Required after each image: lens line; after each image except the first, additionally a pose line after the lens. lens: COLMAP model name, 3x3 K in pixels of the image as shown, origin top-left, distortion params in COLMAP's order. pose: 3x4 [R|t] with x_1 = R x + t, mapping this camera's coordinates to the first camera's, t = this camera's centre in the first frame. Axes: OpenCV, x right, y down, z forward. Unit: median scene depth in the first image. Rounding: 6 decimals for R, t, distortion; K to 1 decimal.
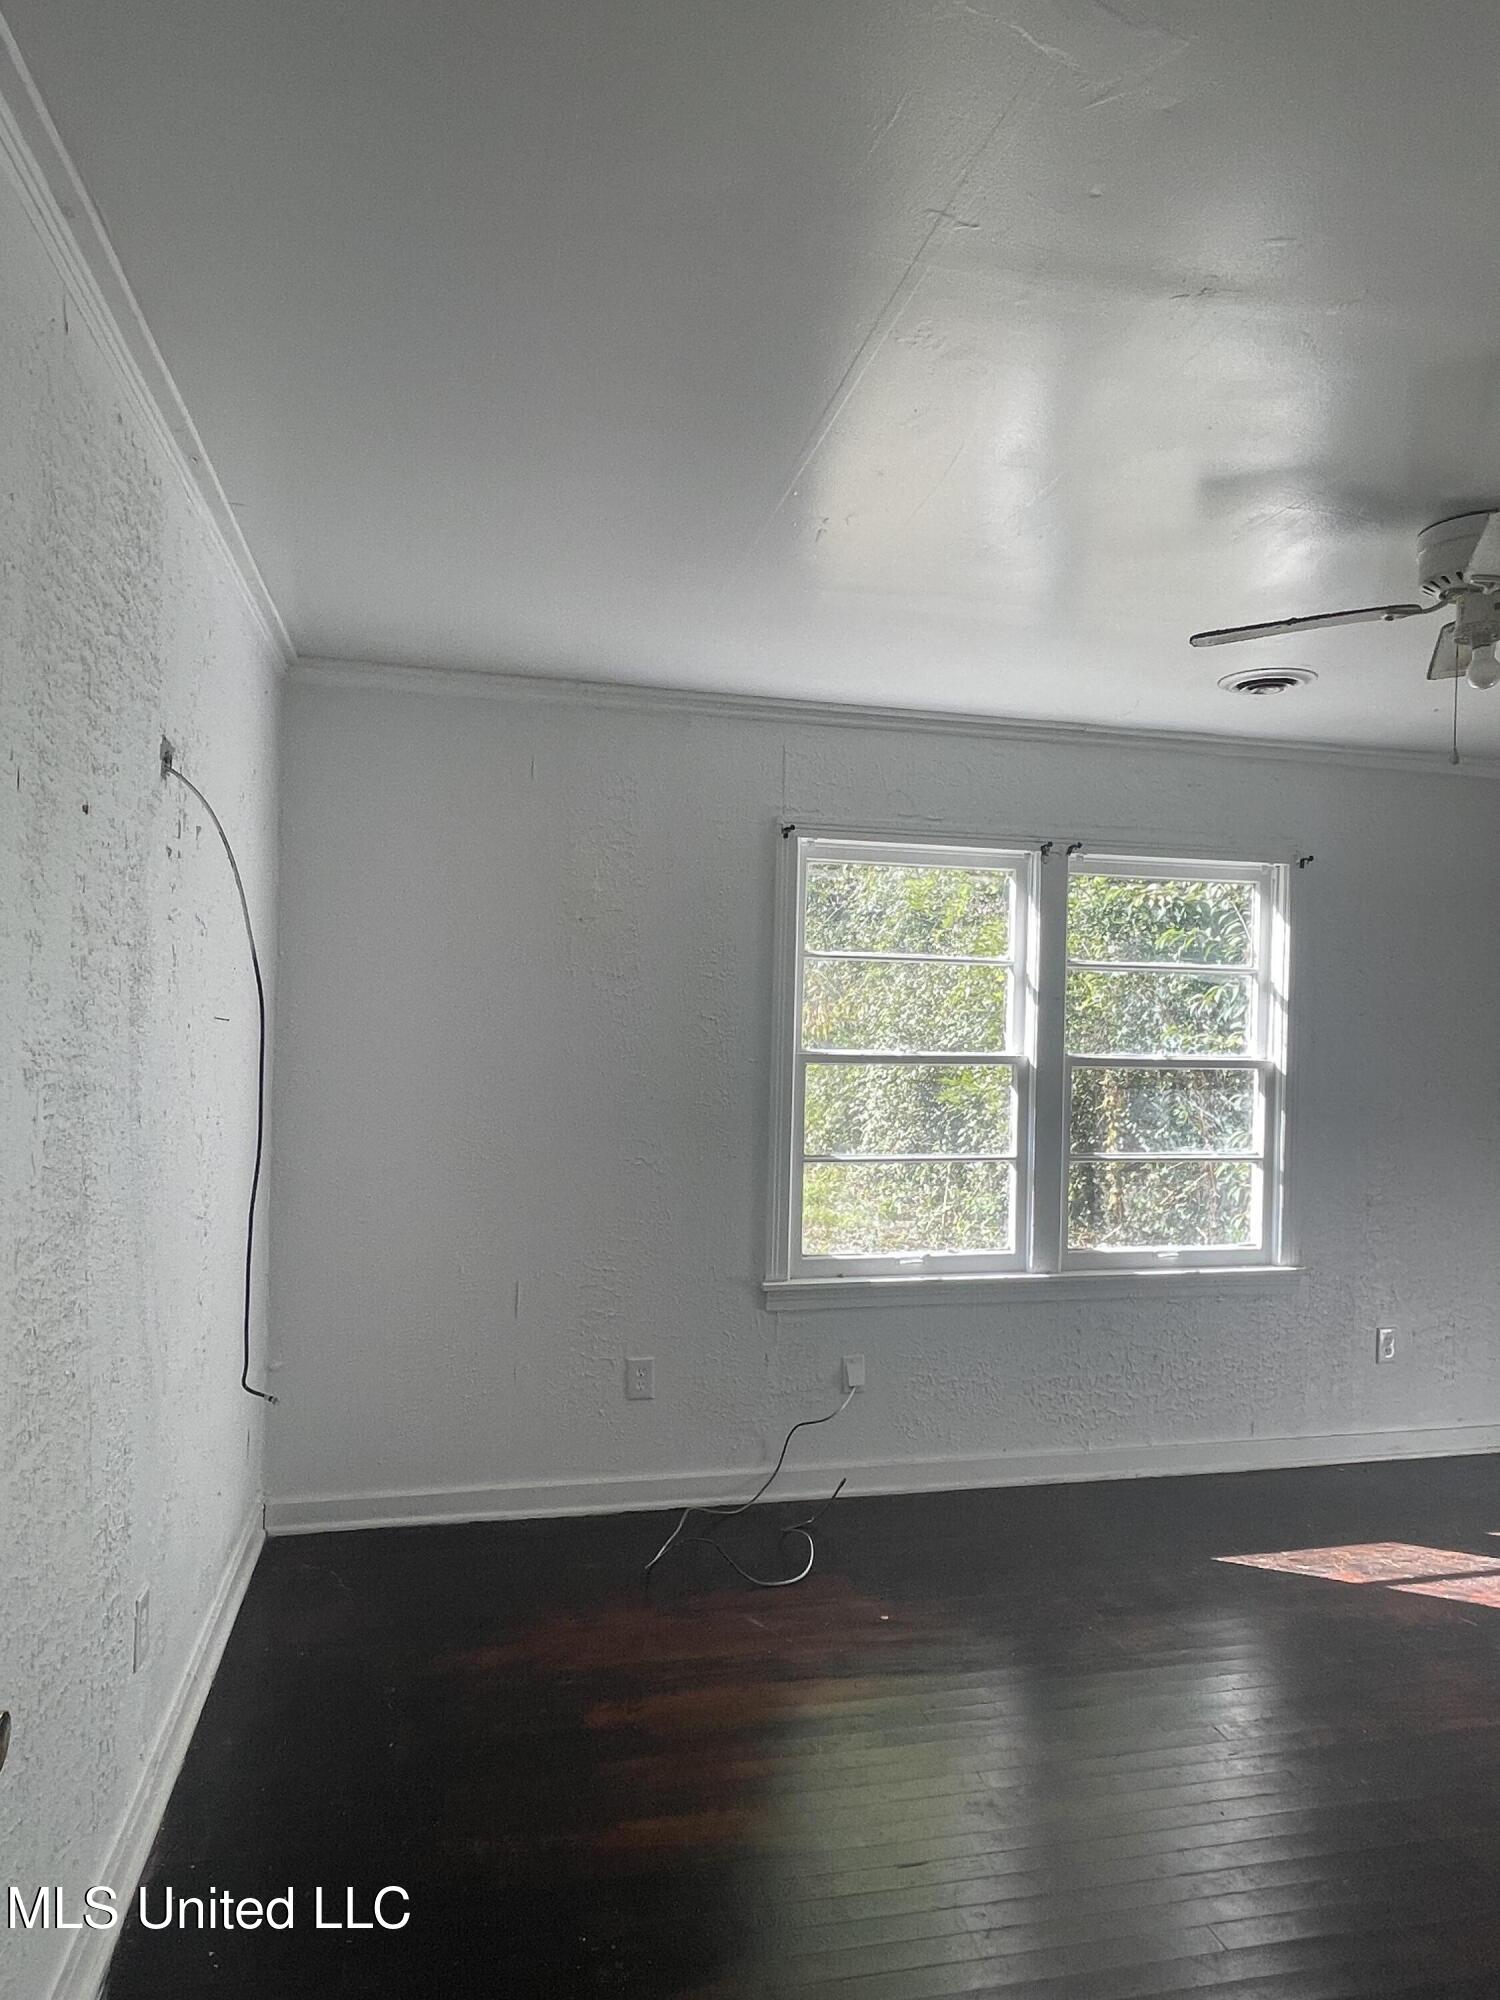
lens RADIAL K [[1242.7, 0, 749.0], [0, 1242.7, 1009.3], [0, 0, 1]] dist [0.006397, -0.013371]
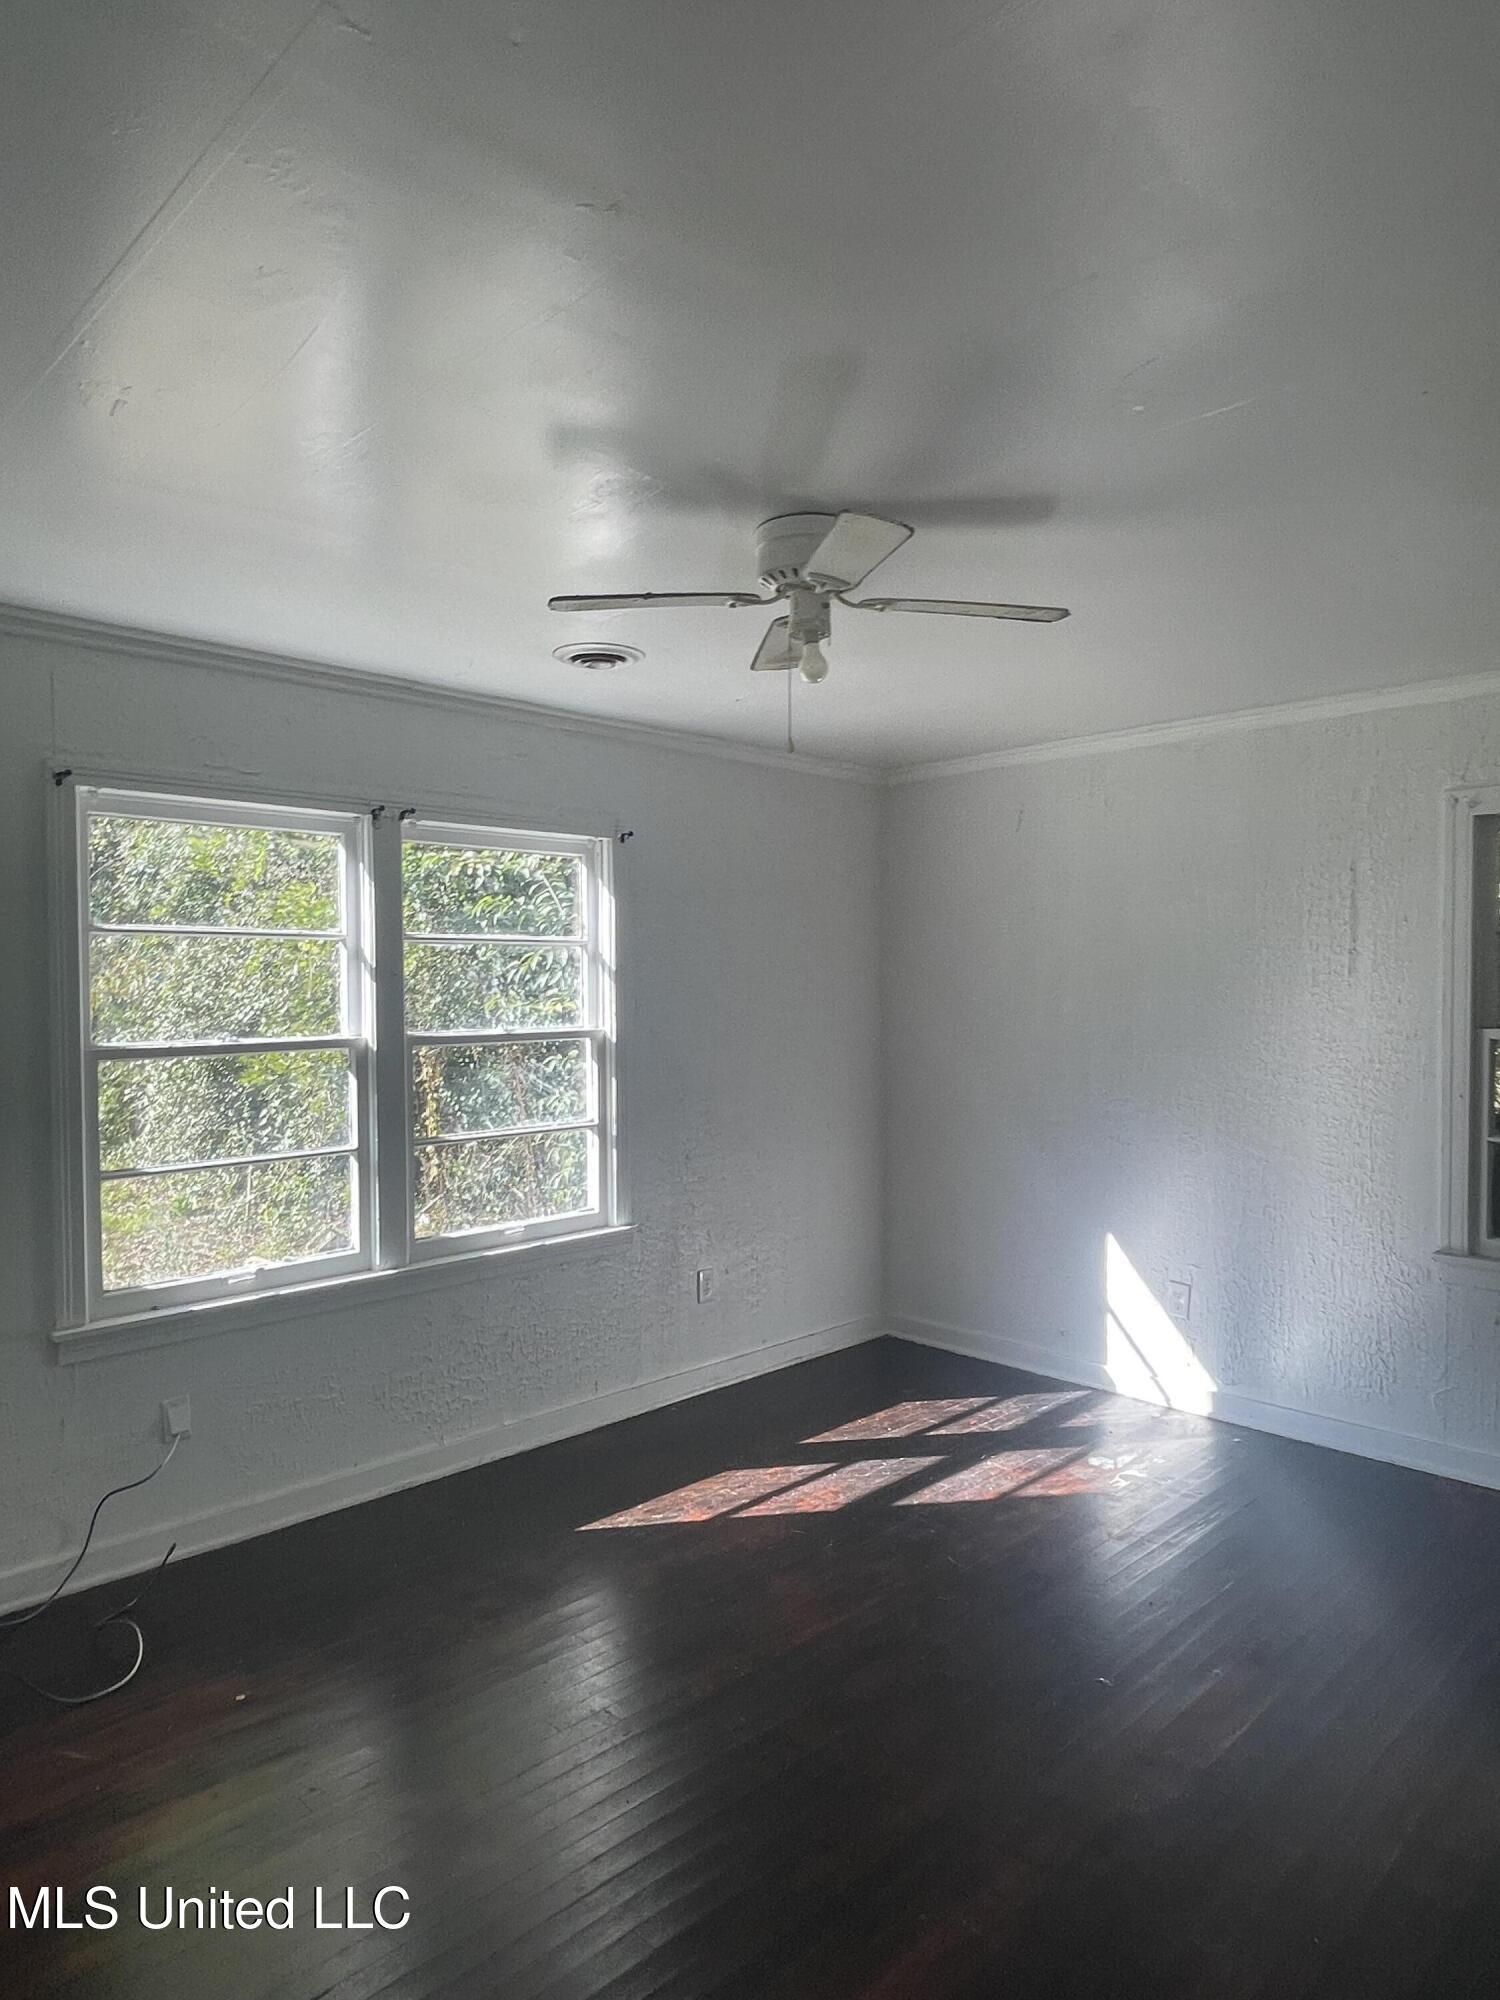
lens RADIAL K [[1242.7, 0, 730.7], [0, 1242.7, 1011.2], [0, 0, 1]] dist [0.006397, -0.013371]
pose [[0.854775, -0.039710, 0.517477, -0.020967], [0.023458, 0.999006, 0.037913, -0.010582], [-0.518468, -0.020268, 0.854857, 0.069889]]
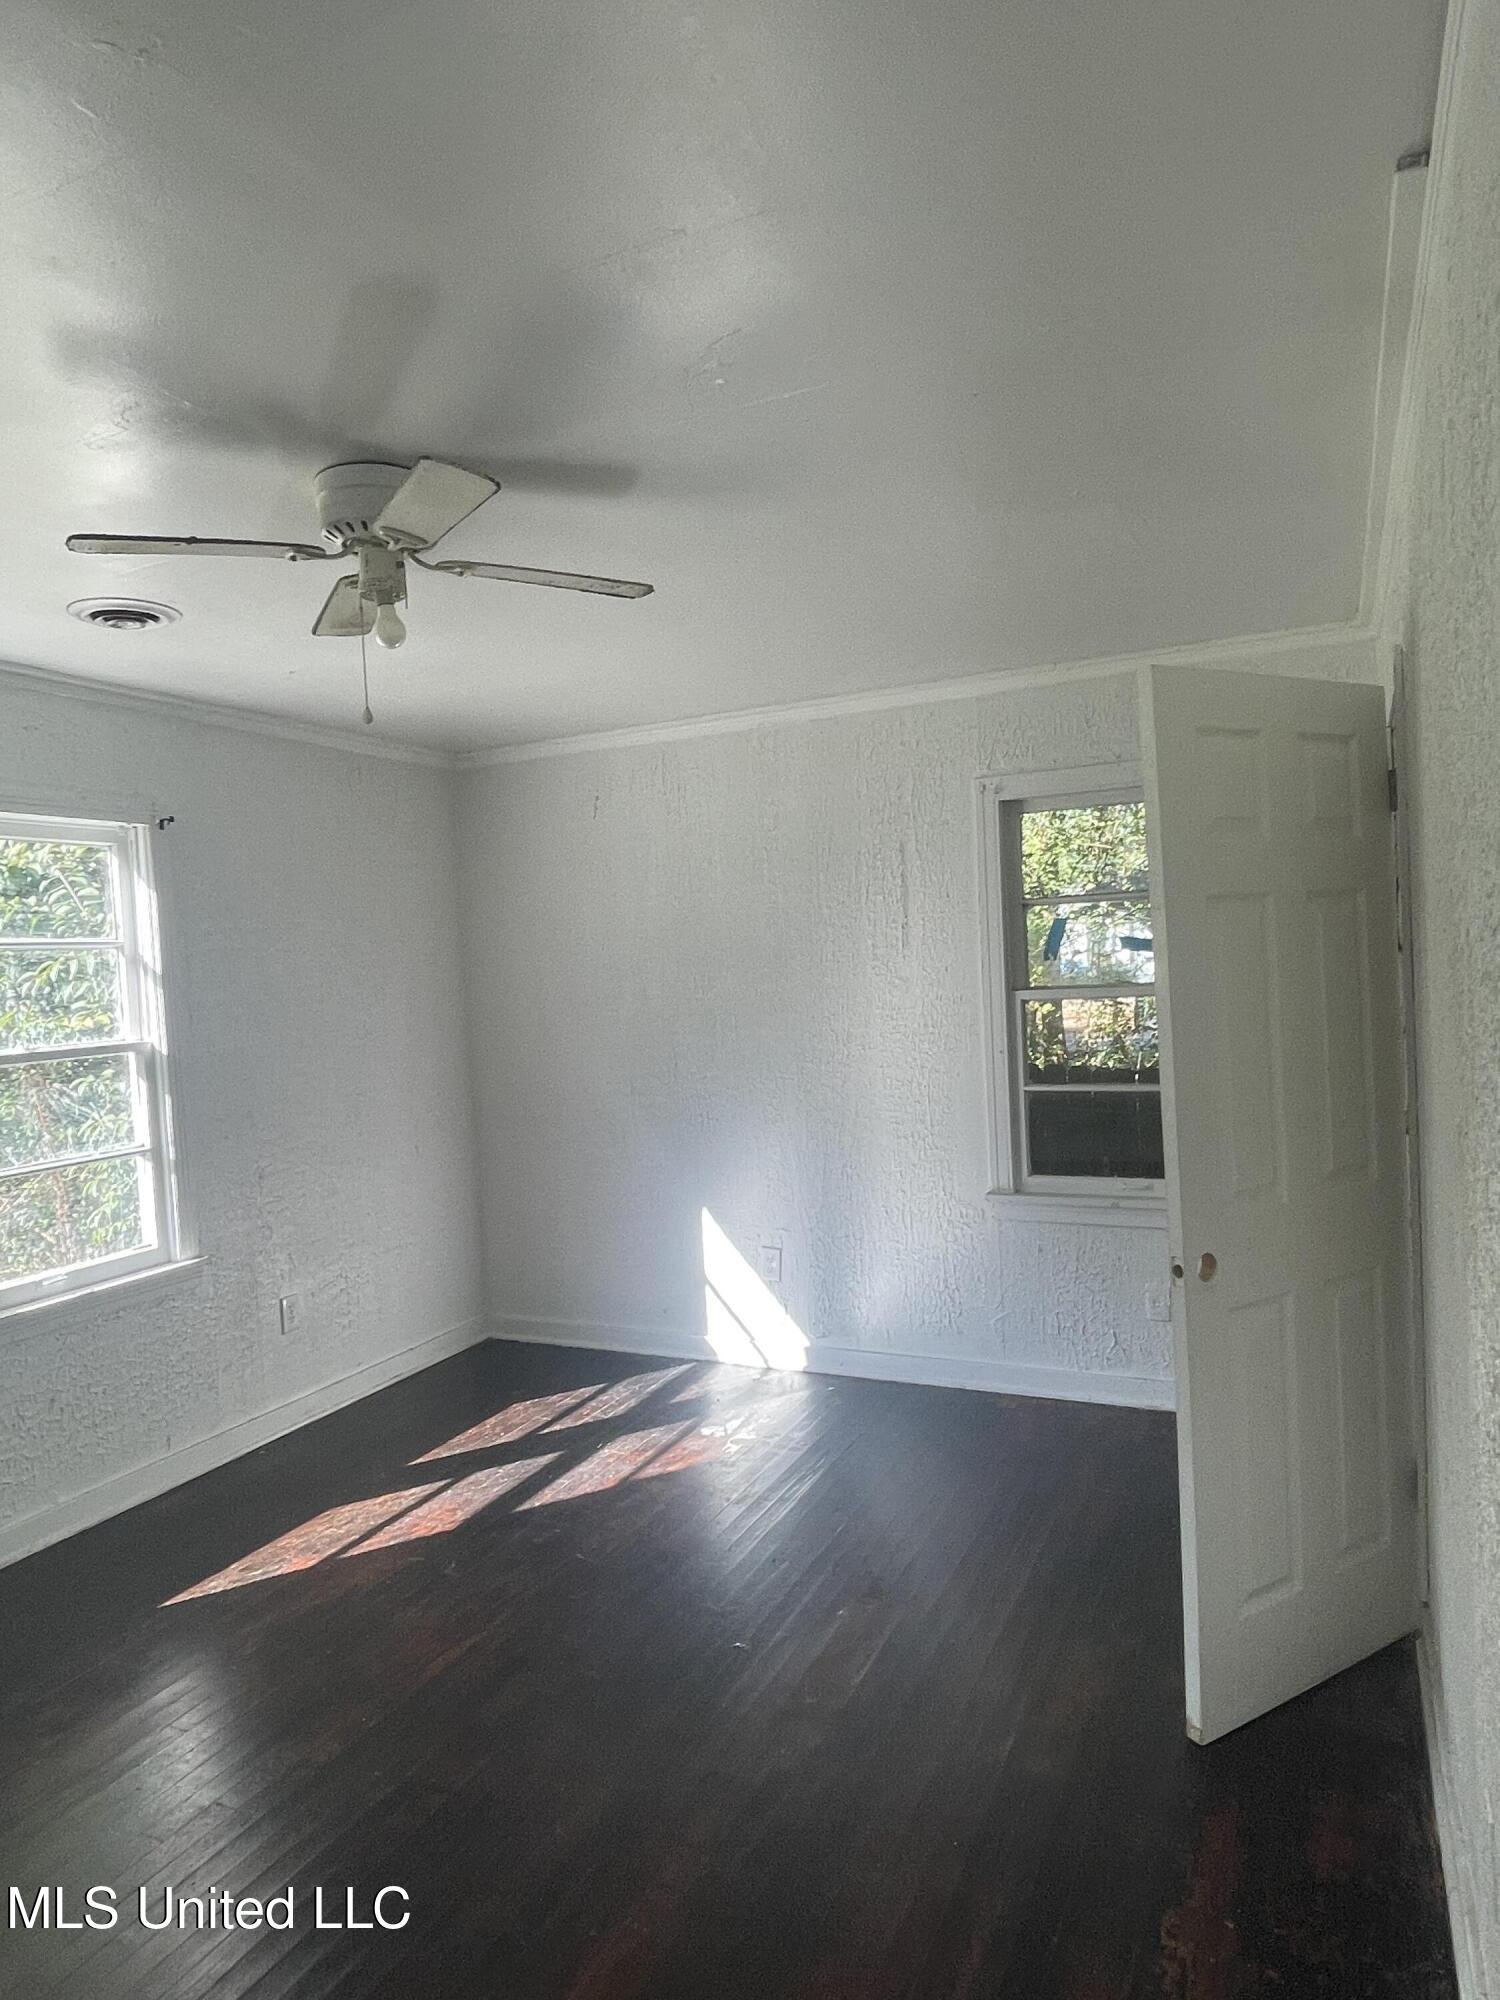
lens RADIAL K [[1242.7, 0, 728.3], [0, 1242.7, 1021.2], [0, 0, 1]] dist [0.006397, -0.013371]
pose [[0.625487, -0.088700, 0.775177, -0.020410], [0.061794, 0.996028, 0.064110, -0.005722], [-0.777784, 0.007801, 0.628483, 0.102993]]
